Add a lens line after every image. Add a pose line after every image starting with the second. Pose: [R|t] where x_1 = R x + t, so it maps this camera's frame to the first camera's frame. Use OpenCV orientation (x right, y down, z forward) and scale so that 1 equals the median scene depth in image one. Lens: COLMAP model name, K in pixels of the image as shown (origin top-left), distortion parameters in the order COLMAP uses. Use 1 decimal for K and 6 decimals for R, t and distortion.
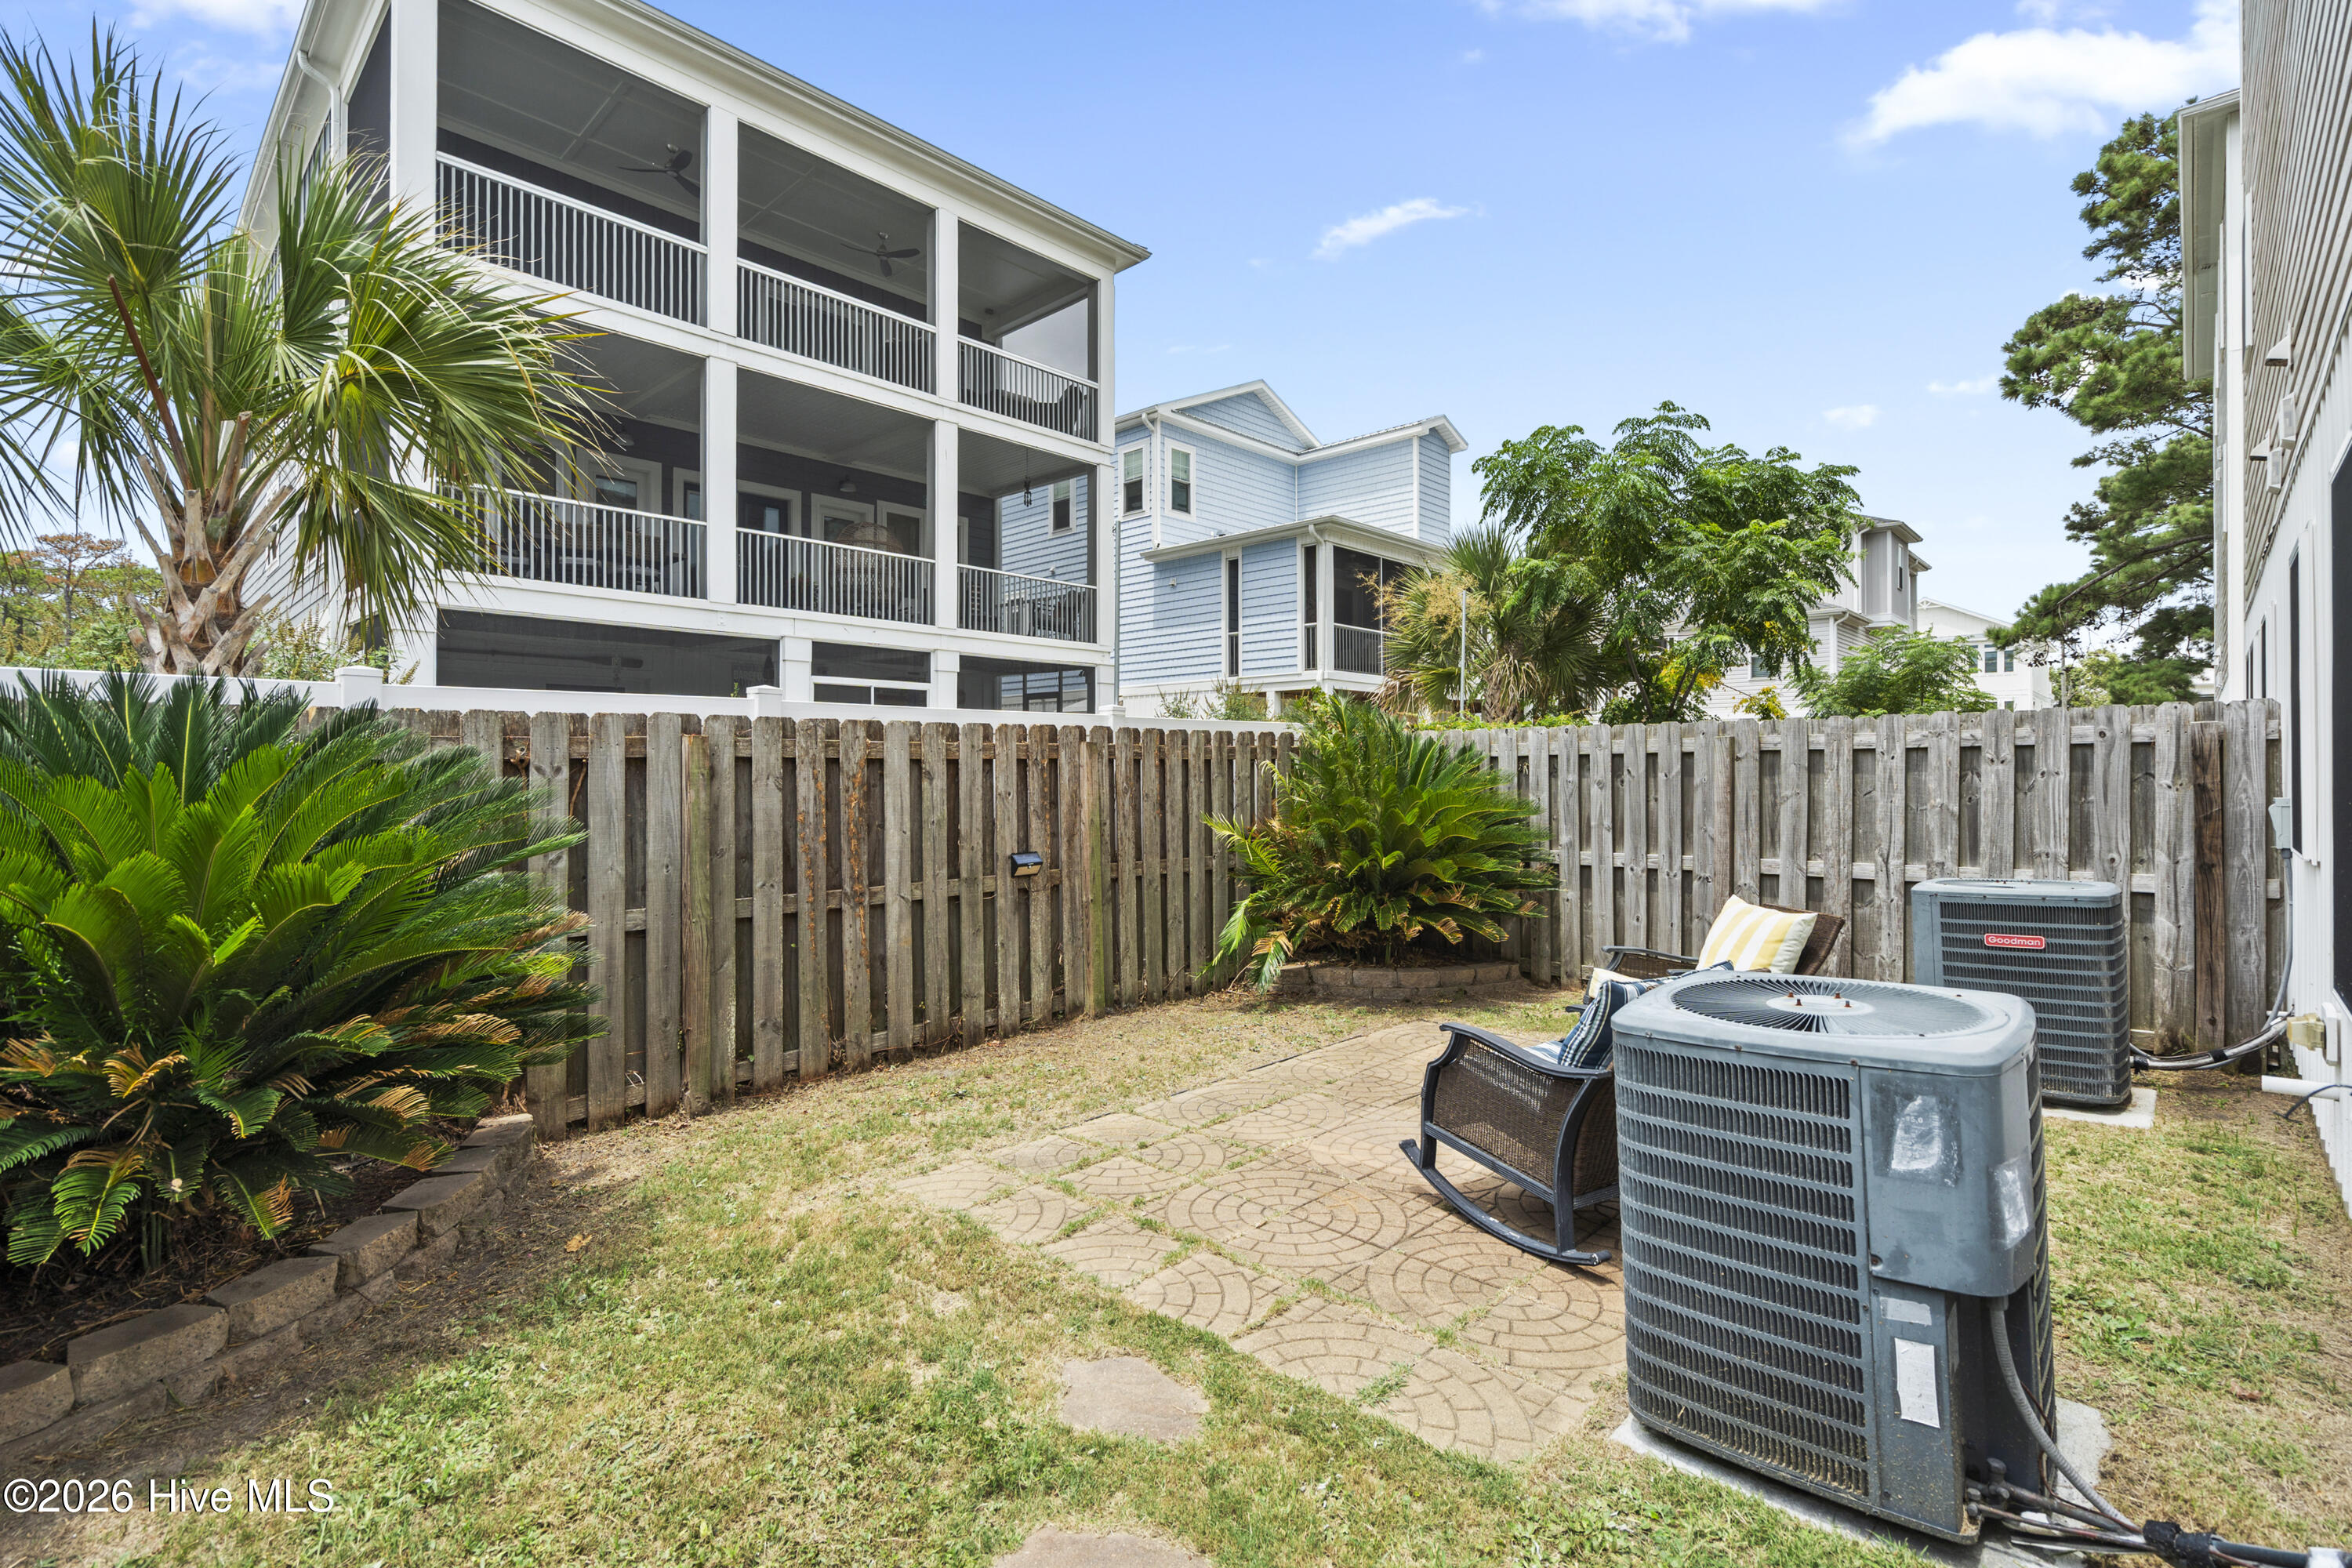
lens RADIAL K [[1073.3, 0, 1169.2], [0, 1073.3, 761.5], [0, 0, 1]] dist [-0.007282, 0.004113]
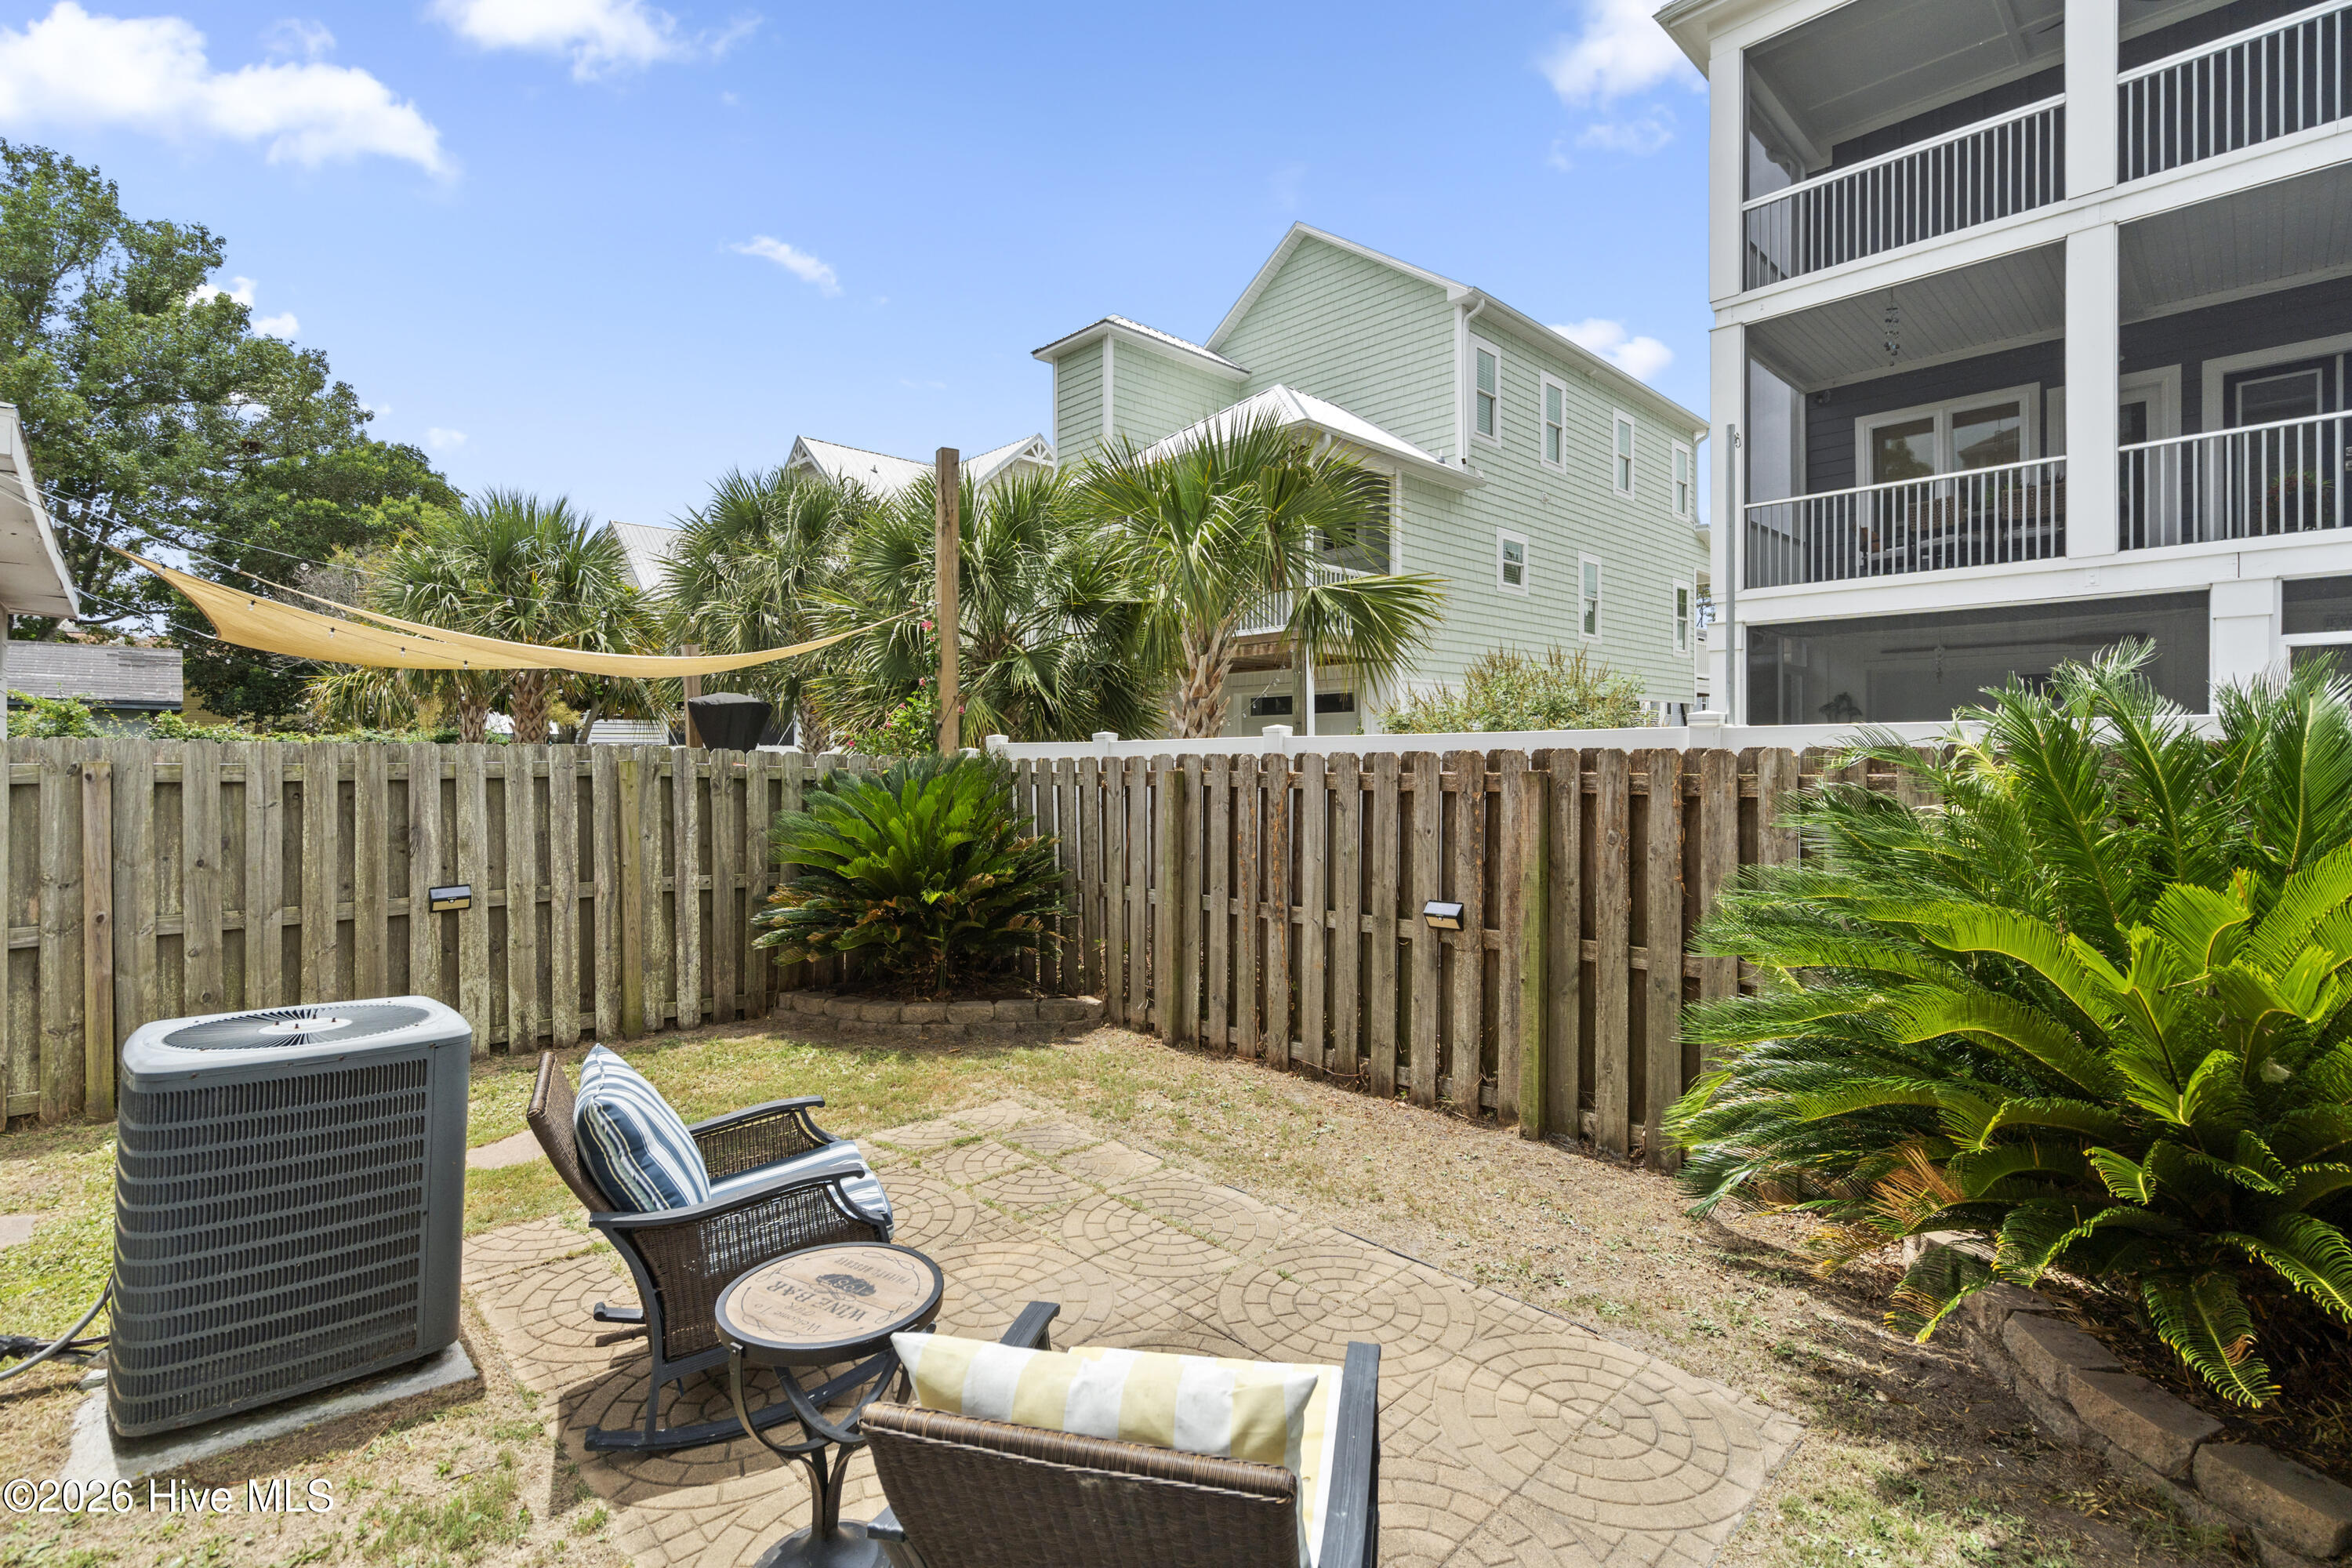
lens RADIAL K [[1073.3, 0, 1174.2], [0, 1073.3, 750.4], [0, 0, 1]] dist [-0.007282, 0.004113]
pose [[-0.037394, -0.004861, -0.999289, 0.817070], [0.009380, 0.999942, -0.005215, -0.037504], [0.999257, -0.009568, -0.037346, 0.919235]]
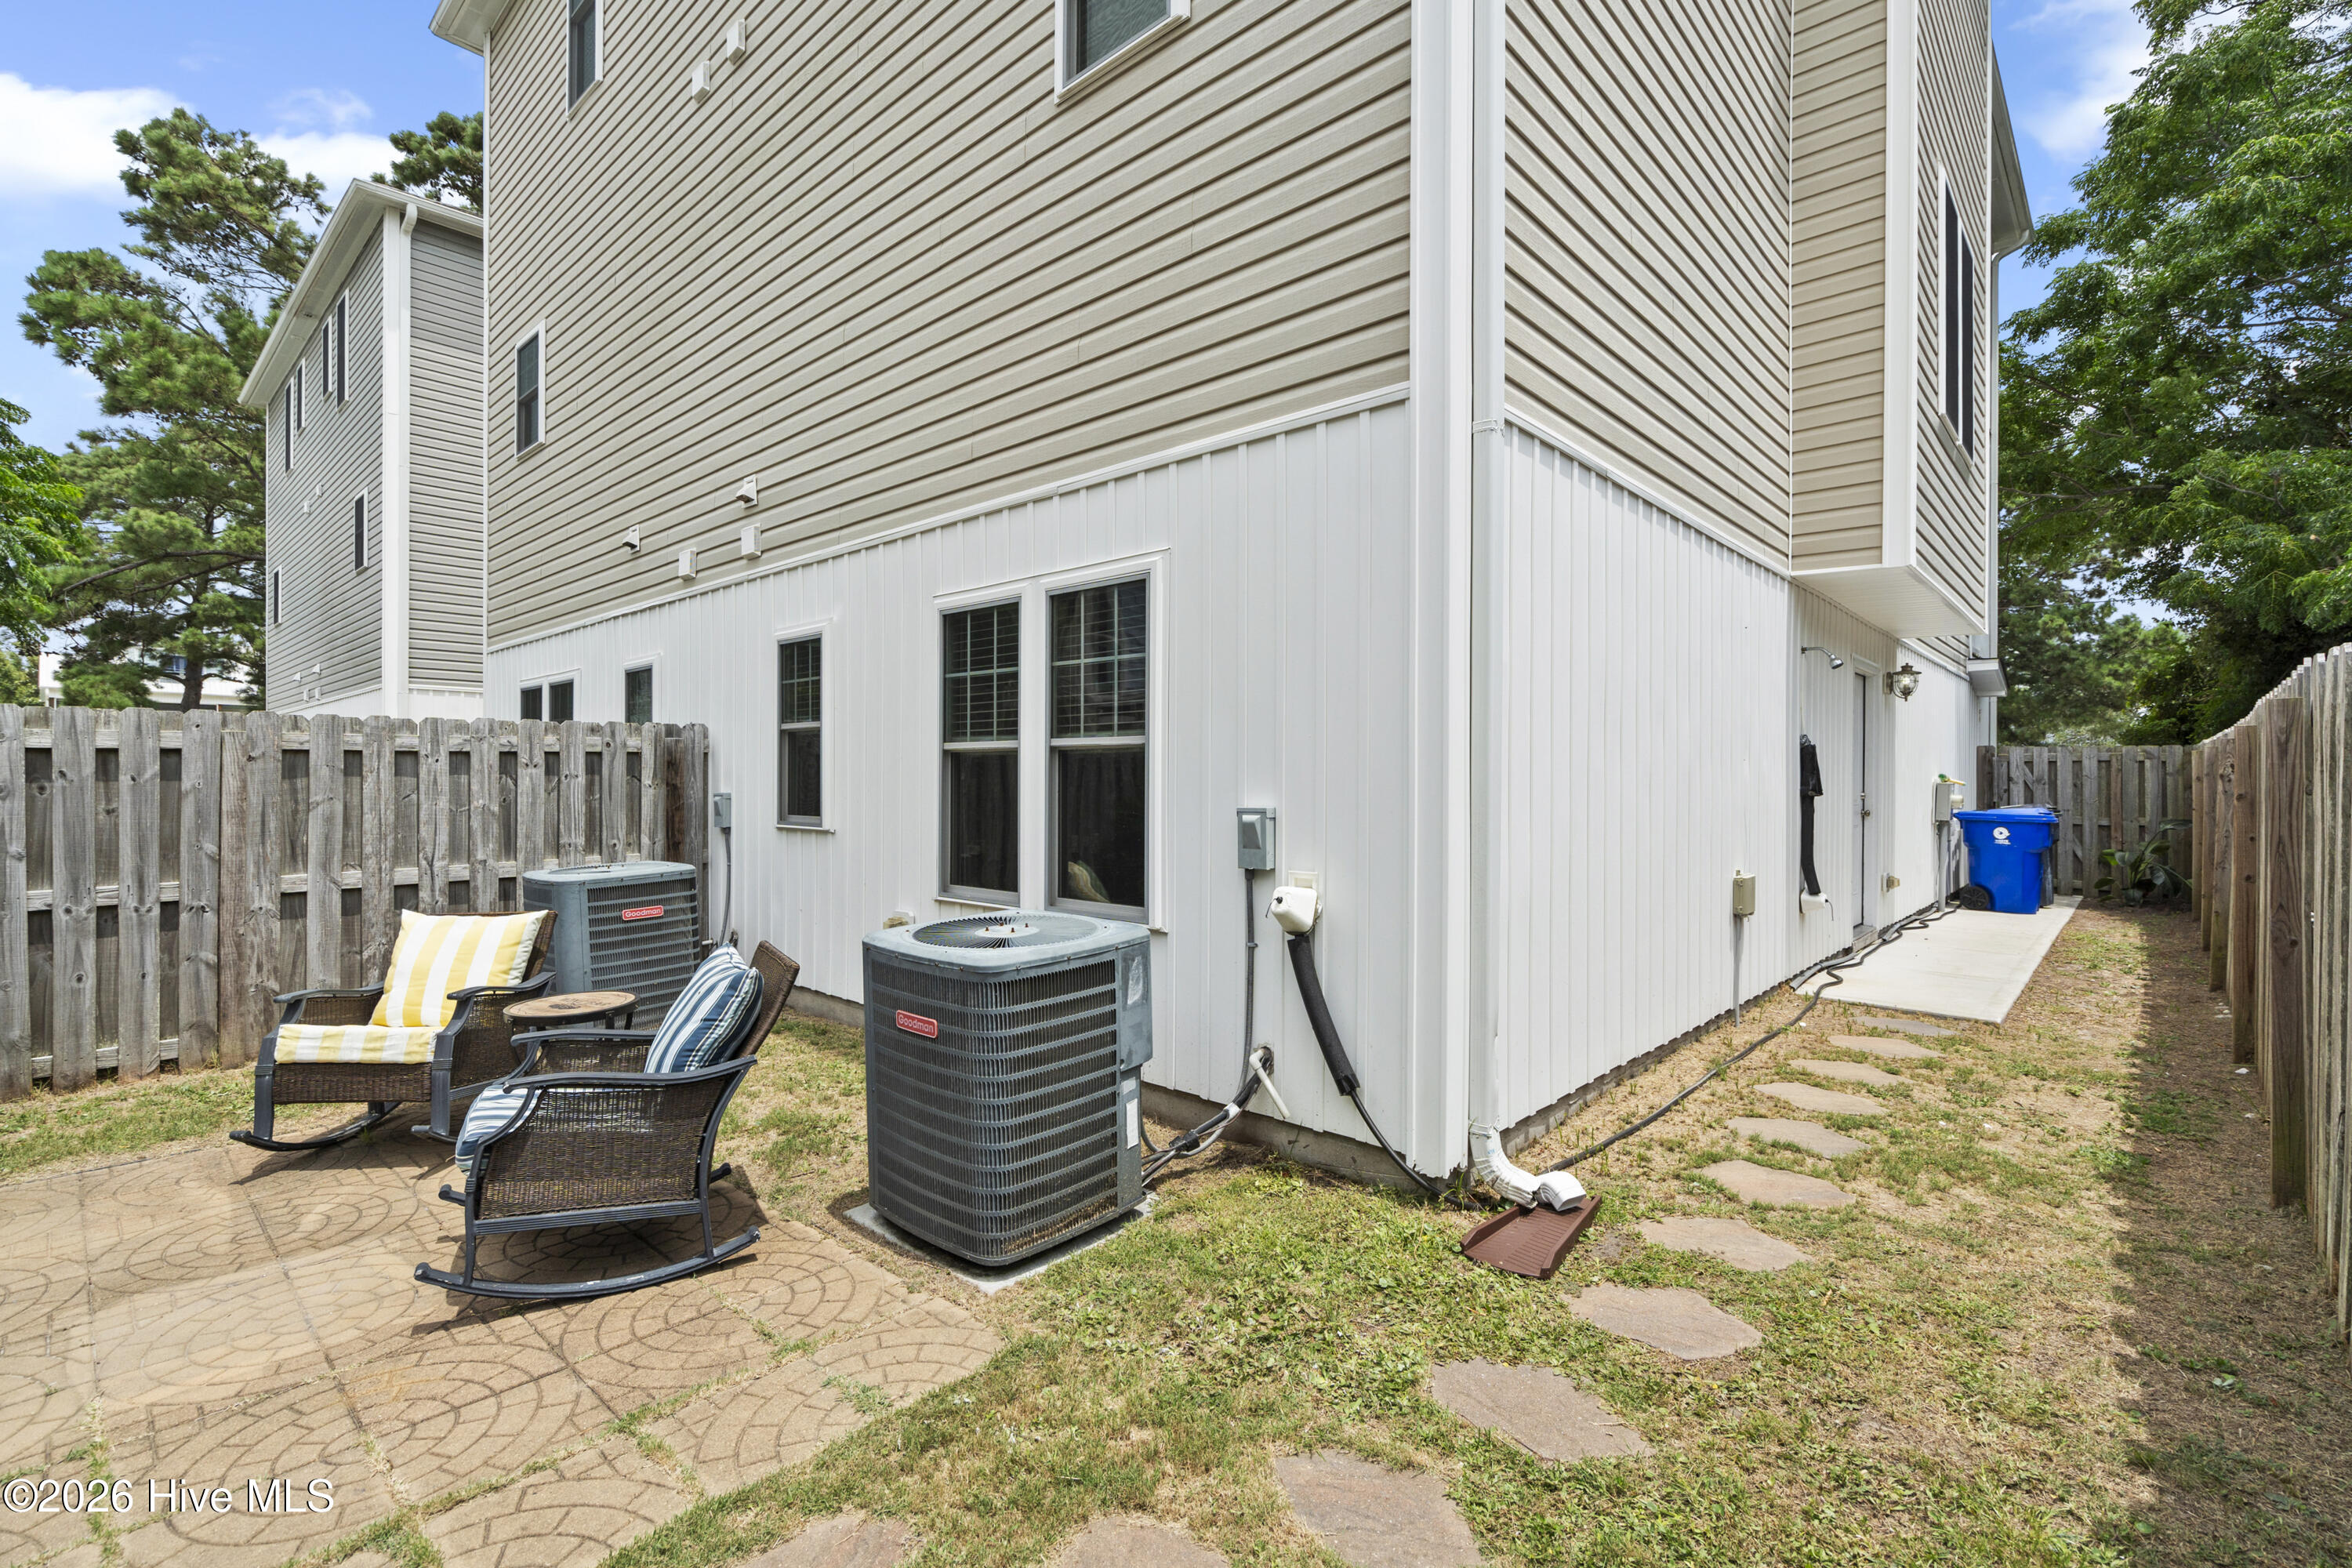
lens RADIAL K [[1073.3, 0, 1193.8], [0, 1073.3, 792.6], [0, 0, 1]] dist [-0.007282, 0.004113]
pose [[-0.030186, -0.013054, 0.999459, -0.375273], [-0.008236, 0.999884, 0.012811, 0.008689], [-0.999510, -0.007844, -0.030290, 0.350934]]
